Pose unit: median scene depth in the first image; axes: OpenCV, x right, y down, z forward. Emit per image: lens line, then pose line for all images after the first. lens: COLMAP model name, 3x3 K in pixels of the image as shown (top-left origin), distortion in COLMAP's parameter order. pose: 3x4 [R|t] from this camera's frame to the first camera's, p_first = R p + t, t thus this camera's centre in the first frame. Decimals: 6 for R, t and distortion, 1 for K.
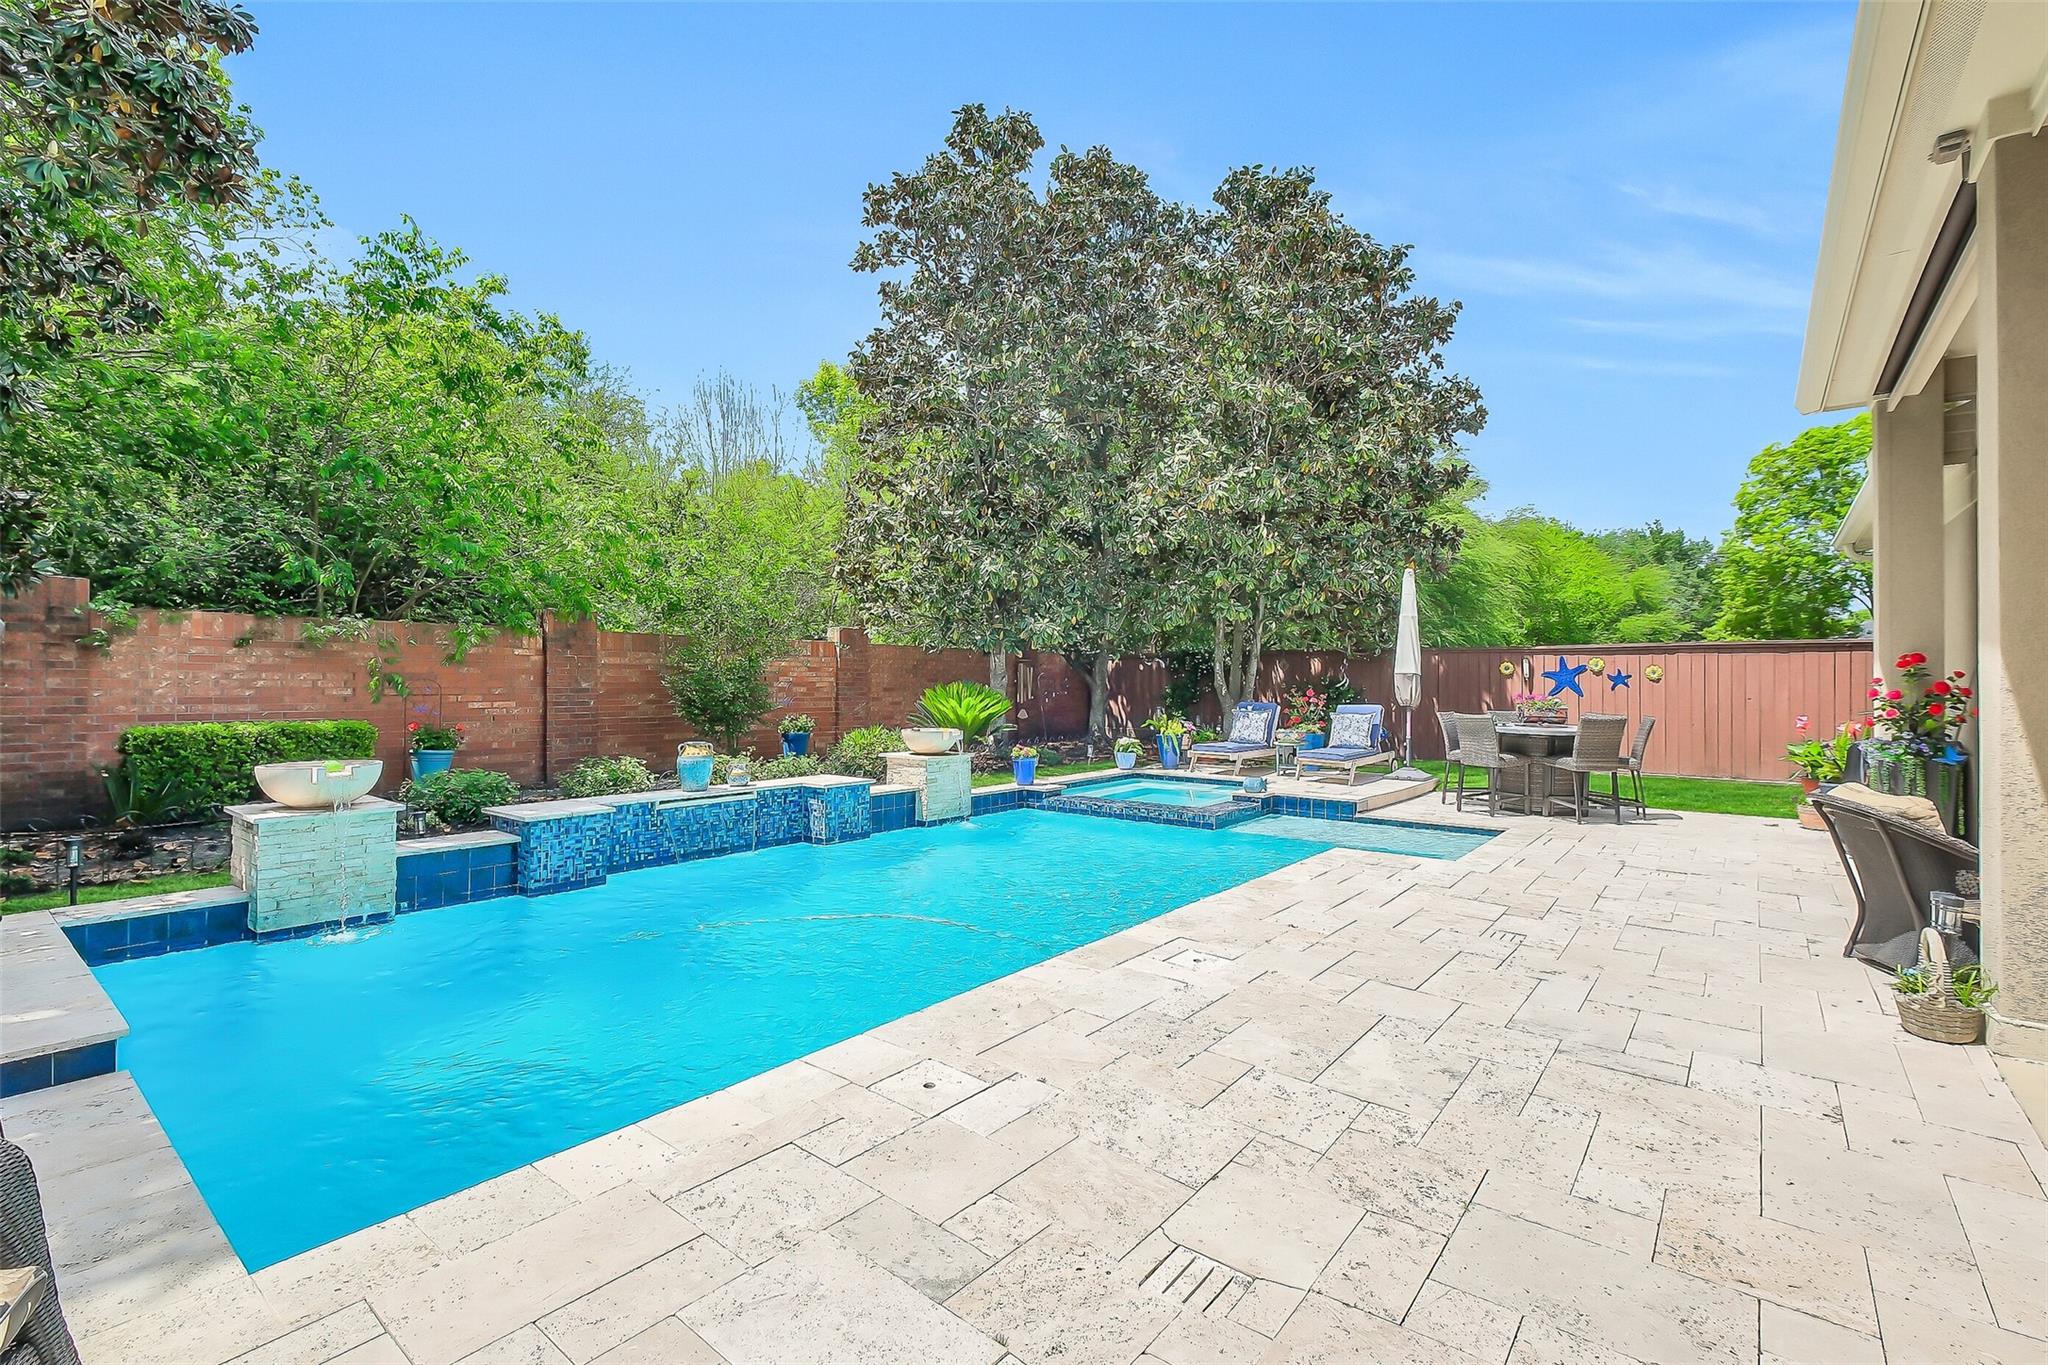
lens RADIAL K [[897.4, 0, 1024.0], [0, 897.4, 682.5], [0, 0, 1]] dist [0.000948, 0.000023]
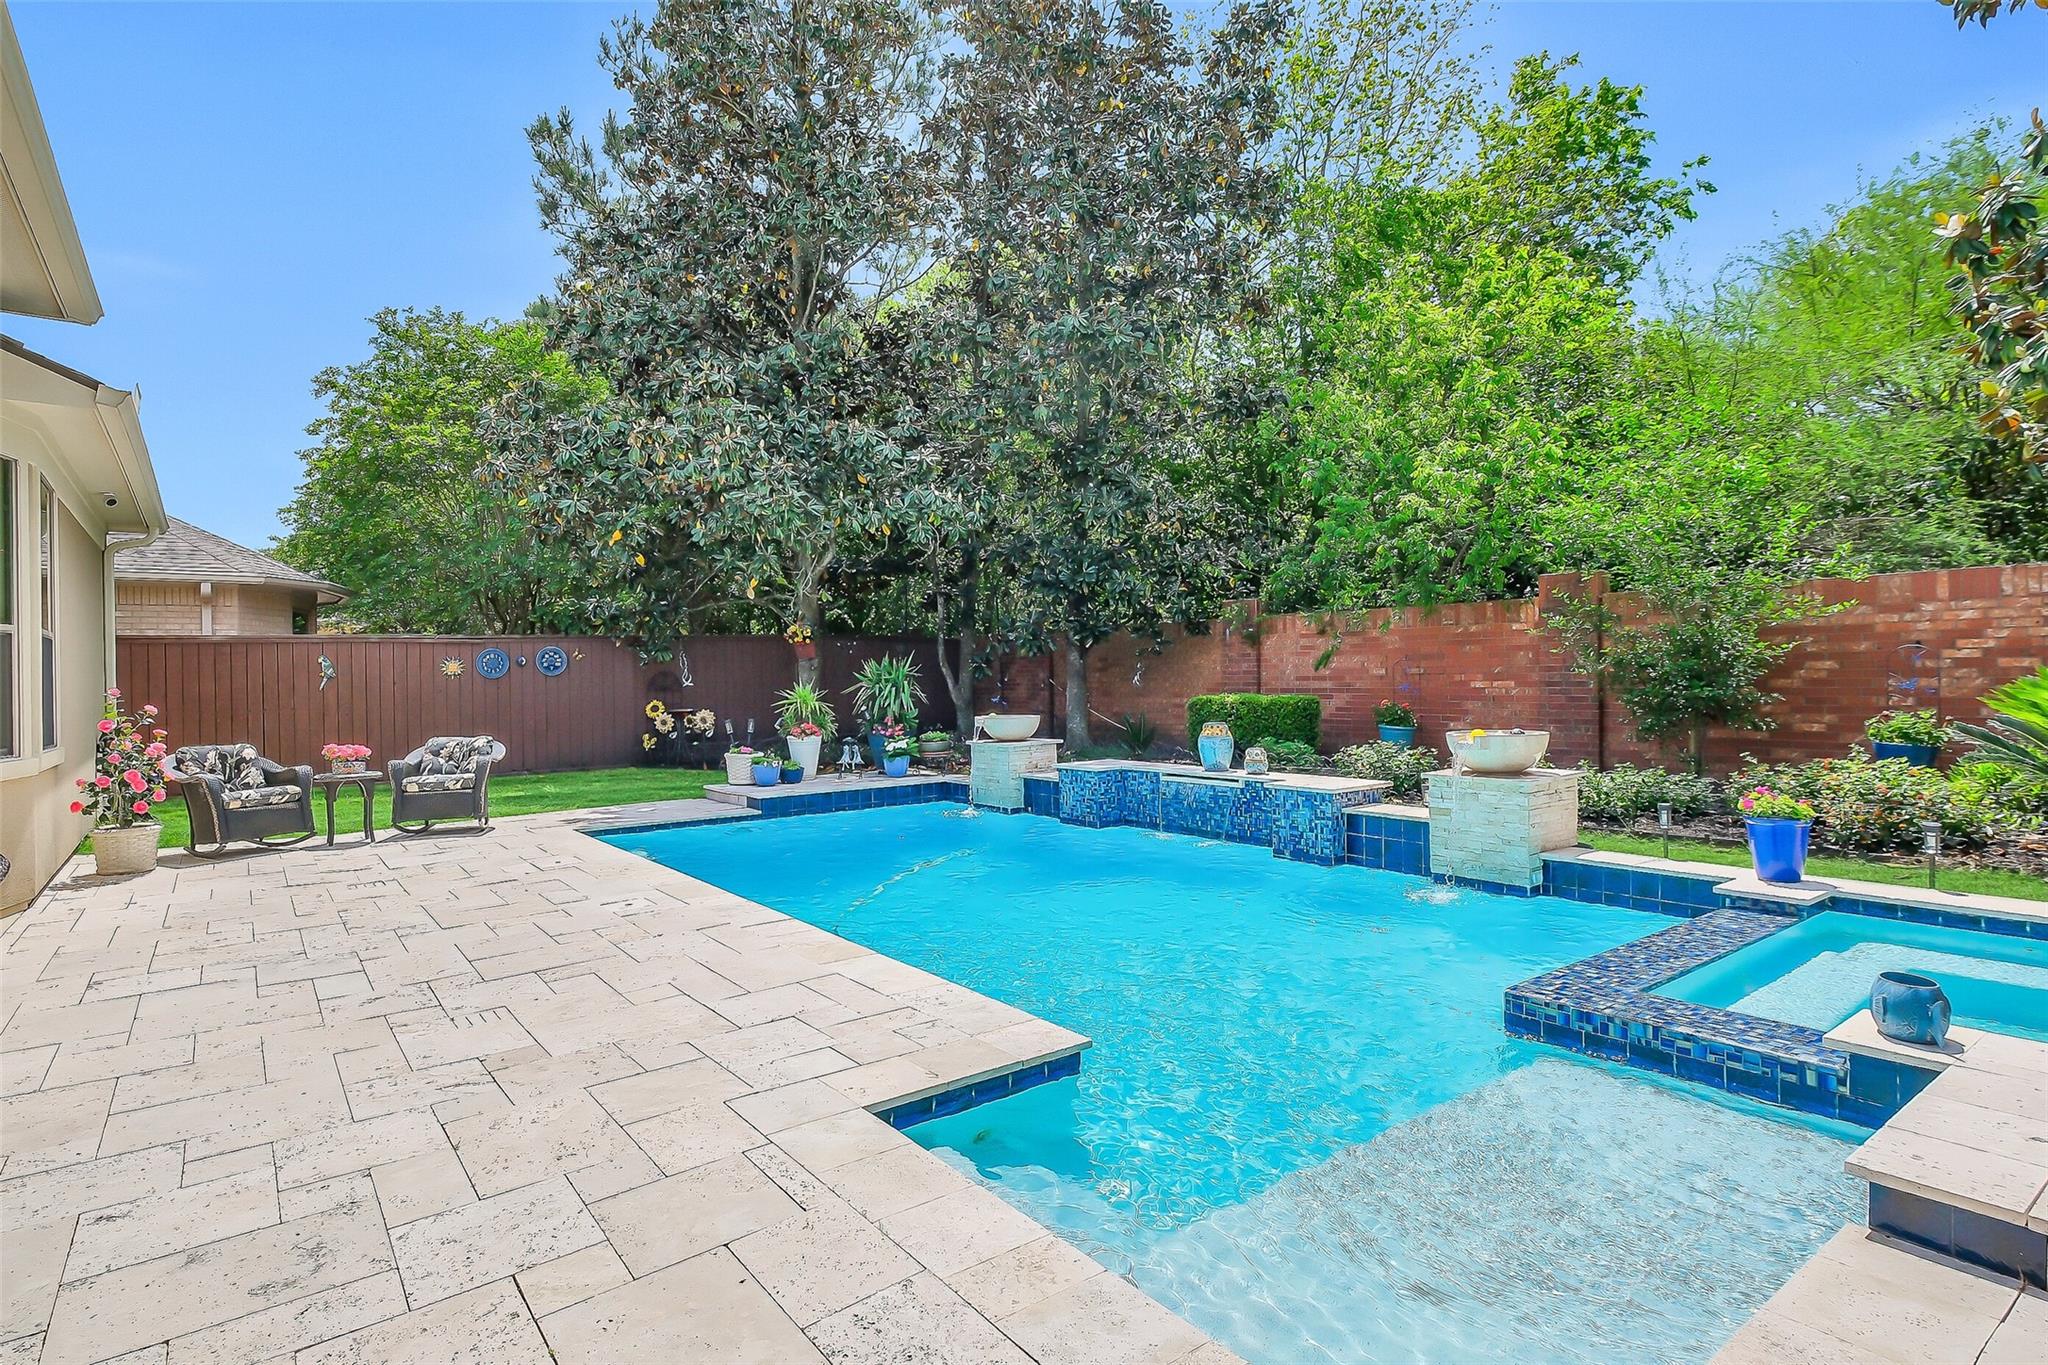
lens RADIAL K [[1023.6, 0, 1024.0], [0, 1023.6, 682.5], [0, 0, 1]] dist [0.003307, 0.000199]
pose [[-0.228074, 0.011568, -0.973575, 0.594240], [0.018635, 0.999798, 0.007514, 0.005636], [0.973465, -0.016428, -0.228244, 0.776870]]
